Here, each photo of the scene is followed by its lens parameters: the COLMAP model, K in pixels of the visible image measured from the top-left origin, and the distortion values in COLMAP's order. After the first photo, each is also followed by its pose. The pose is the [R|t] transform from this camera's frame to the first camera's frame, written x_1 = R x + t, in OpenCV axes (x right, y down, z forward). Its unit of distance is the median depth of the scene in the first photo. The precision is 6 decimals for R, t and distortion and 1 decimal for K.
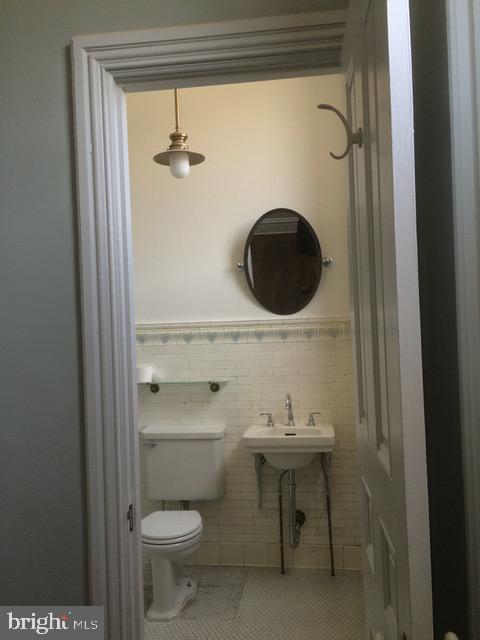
lens RADIAL K [[551.8, 0, 243.0], [0, 551.8, 313.4], [0, 0, 1]] dist [0.058022, 0.007707]
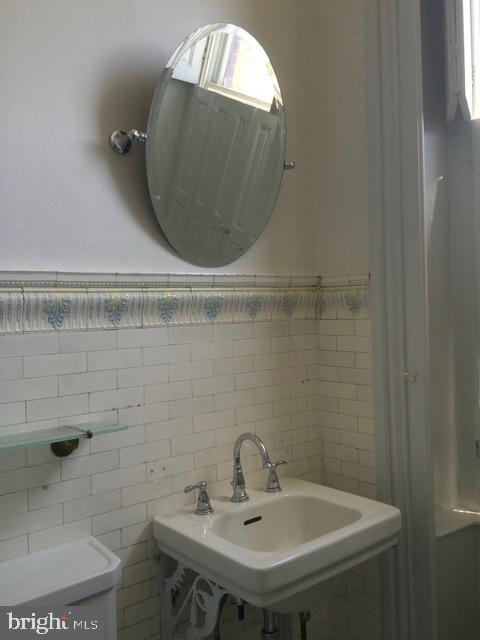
lens RADIAL K [[551.8, 0, 237.9], [0, 551.8, 323.4], [0, 0, 1]] dist [0.058022, 0.007707]
pose [[0.684309, -0.010461, 0.729117, -0.256323], [-0.027117, 0.998840, 0.039781, 0.033003], [-0.728688, -0.046994, 0.683232, 0.677717]]
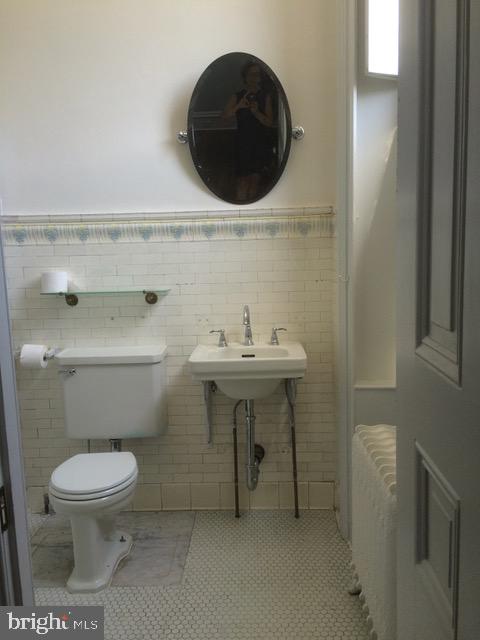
lens RADIAL K [[551.8, 0, 244.2], [0, 551.8, 316.9], [0, 0, 1]] dist [0.058022, 0.007707]
pose [[0.994234, -0.010498, 0.106714, -0.004513], [-0.006480, 0.987495, 0.157518, 0.037198], [-0.107033, -0.157301, 0.981733, 0.223164]]
